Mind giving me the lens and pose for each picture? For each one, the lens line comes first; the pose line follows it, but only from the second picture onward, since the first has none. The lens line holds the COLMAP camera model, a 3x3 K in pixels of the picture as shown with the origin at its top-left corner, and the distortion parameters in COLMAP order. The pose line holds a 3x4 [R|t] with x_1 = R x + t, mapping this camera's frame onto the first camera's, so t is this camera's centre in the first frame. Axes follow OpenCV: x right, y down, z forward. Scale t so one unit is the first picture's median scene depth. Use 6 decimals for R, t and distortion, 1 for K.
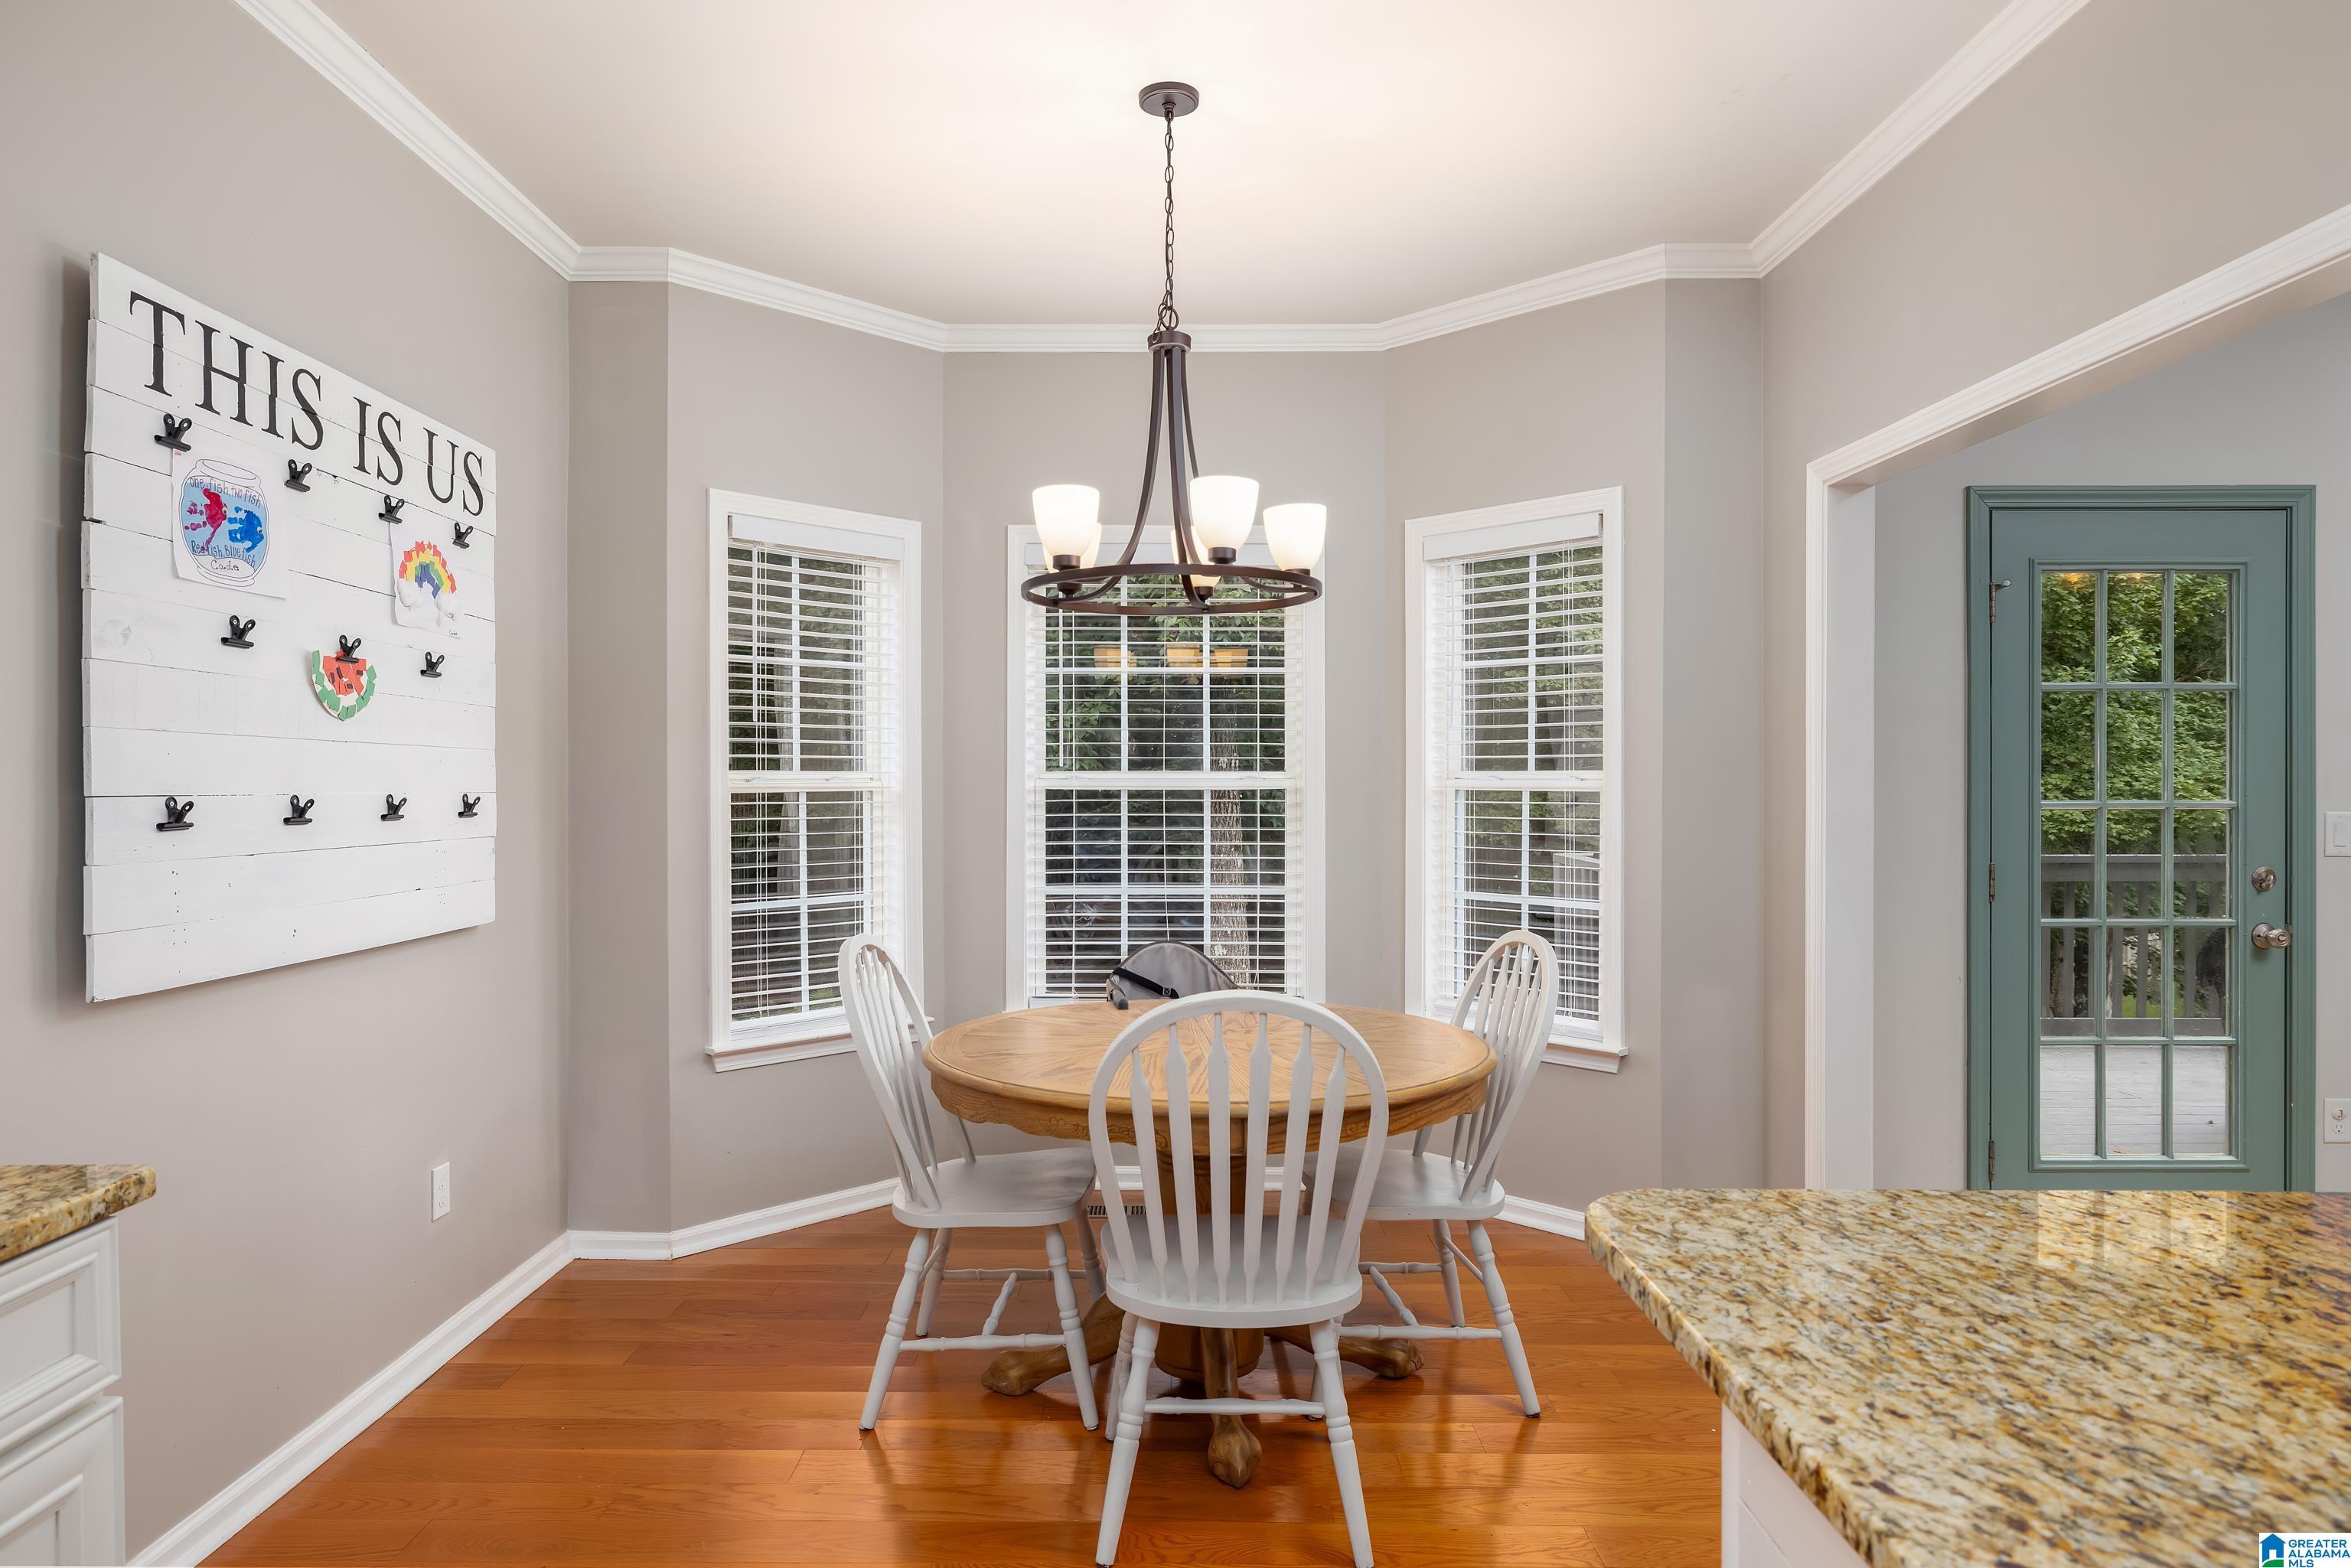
lens RADIAL K [[1363.8, 0, 1175.3], [0, 1363.8, 794.9], [0, 0, 1]] dist [-0.032317, -0.000395]
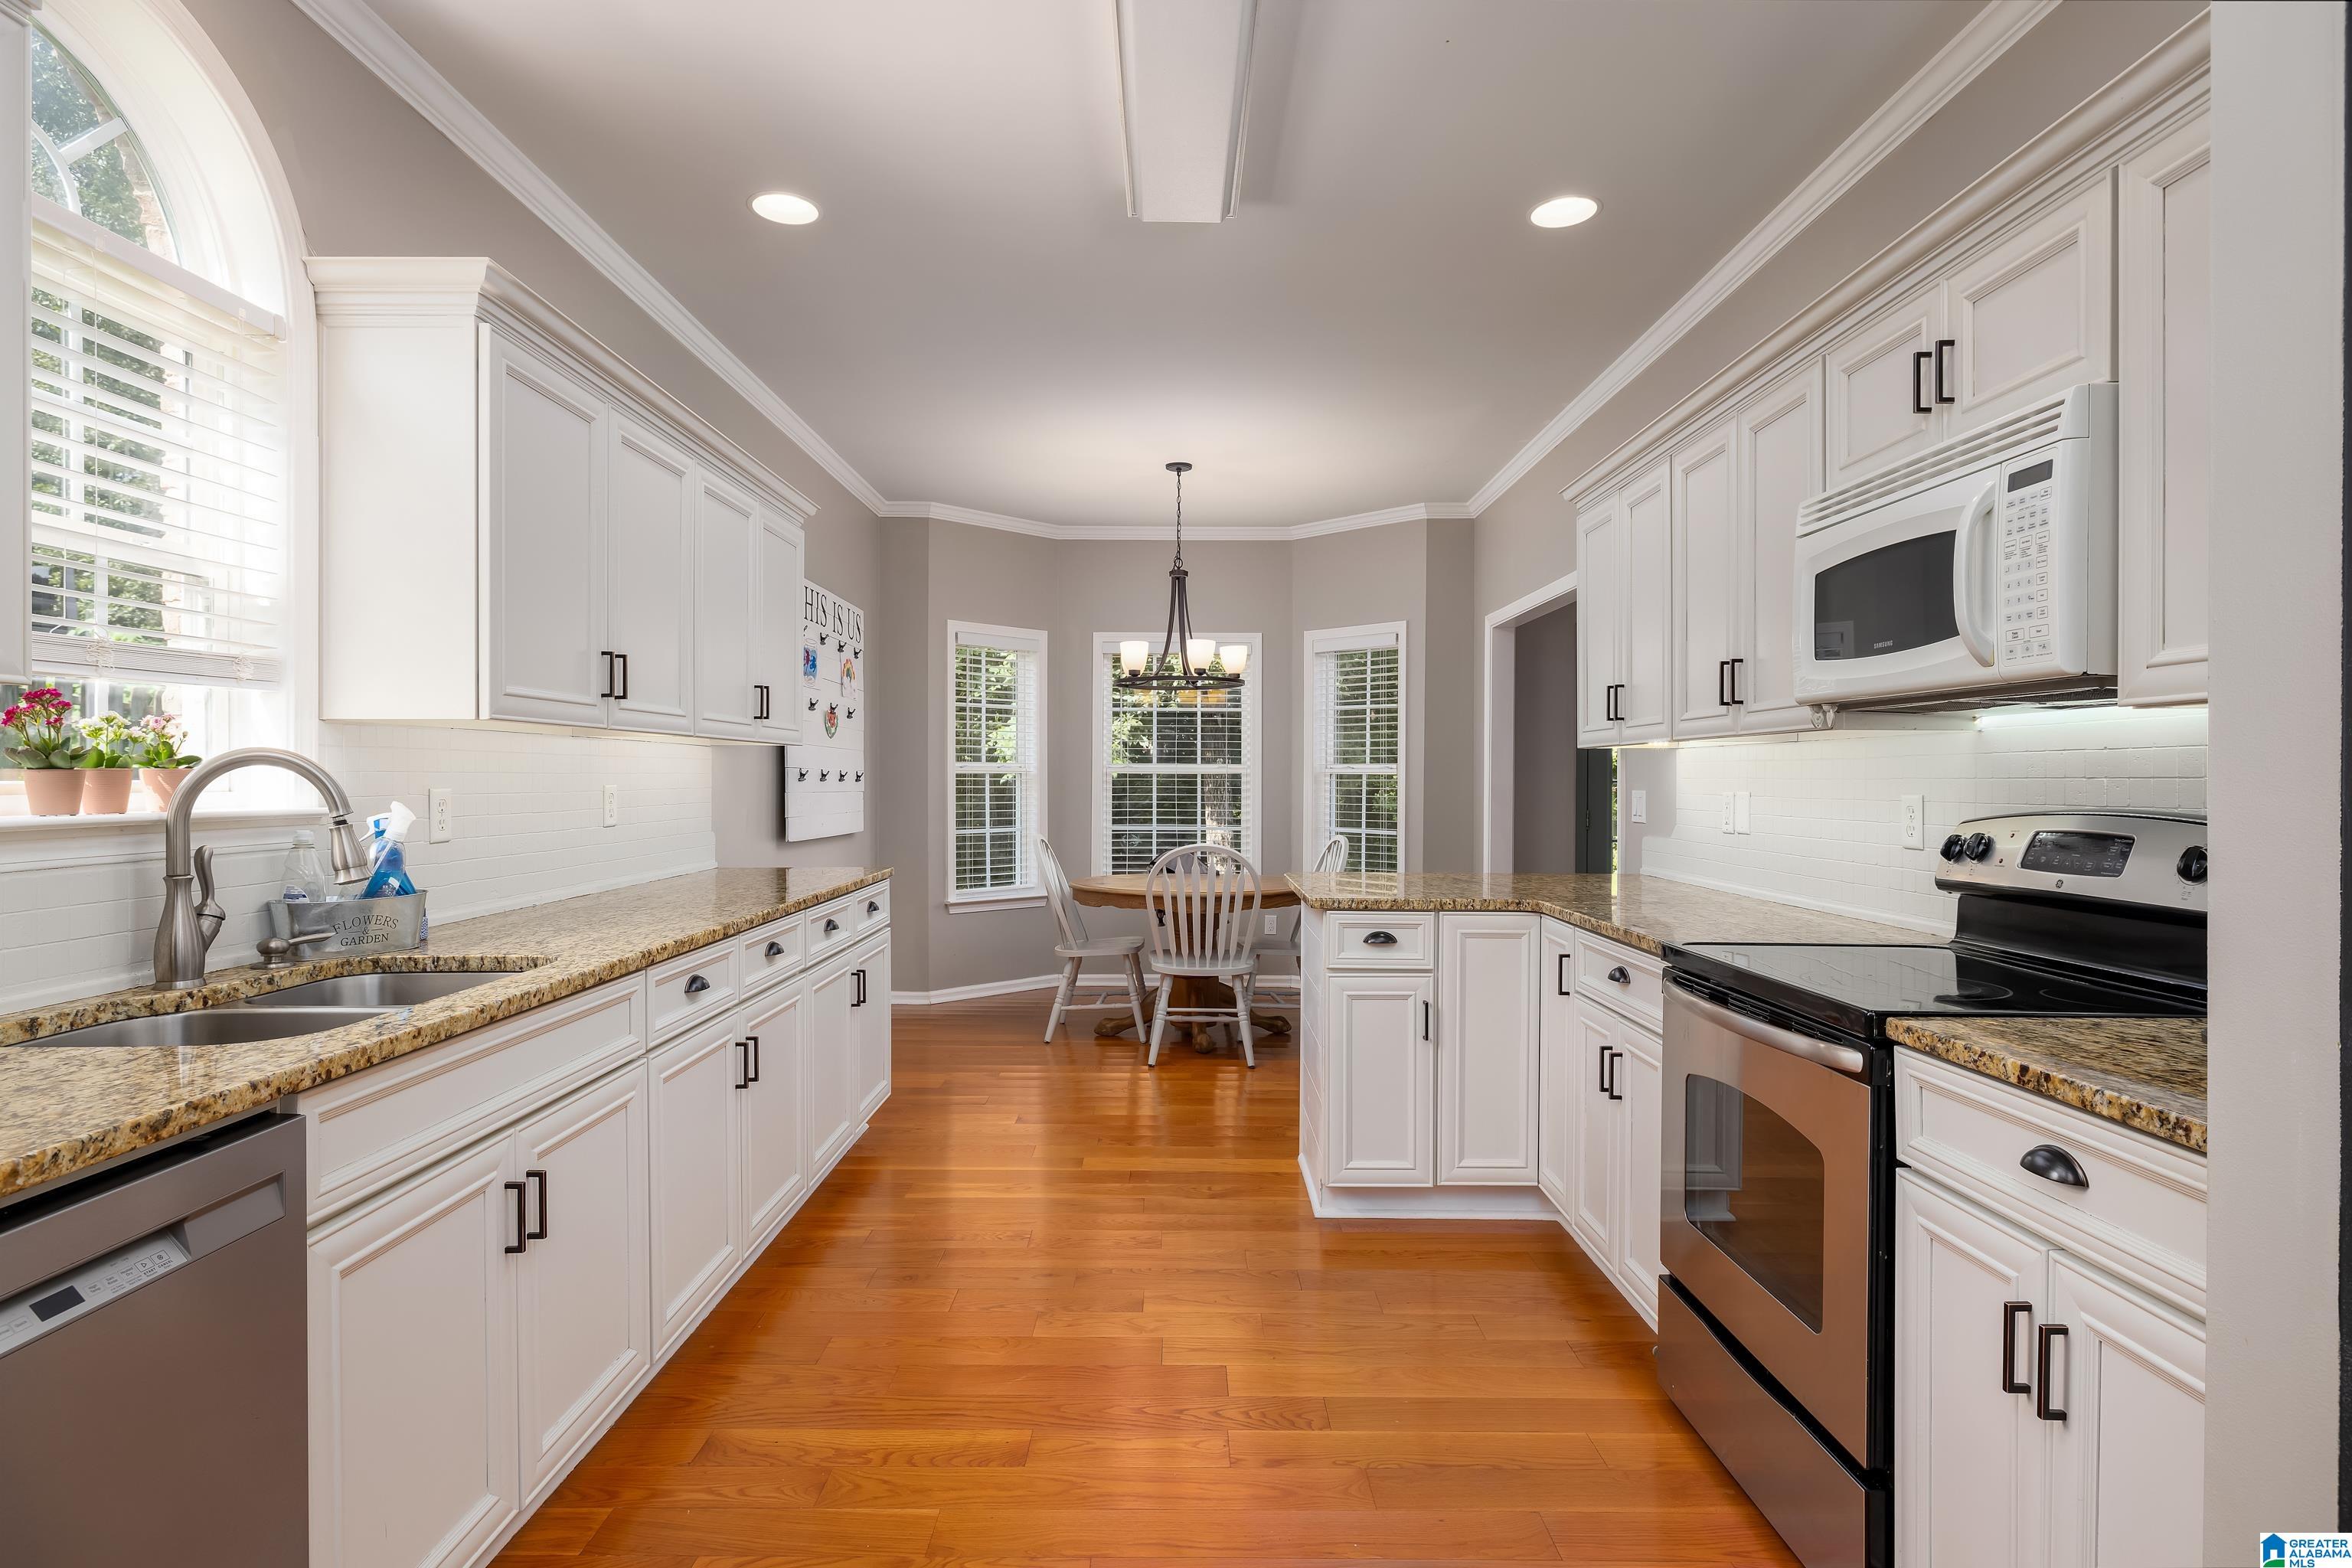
lens RADIAL K [[1255.6, 0, 1180.4], [0, 1255.6, 793.2], [0, 0, 1]] dist [0.001711, -0.000010]
pose [[0.999964, 0.004738, -0.007002, 0.010829], [-0.004713, 0.999982, 0.003655, 0.018524], [0.007019, -0.003622, 0.999969, -0.785332]]
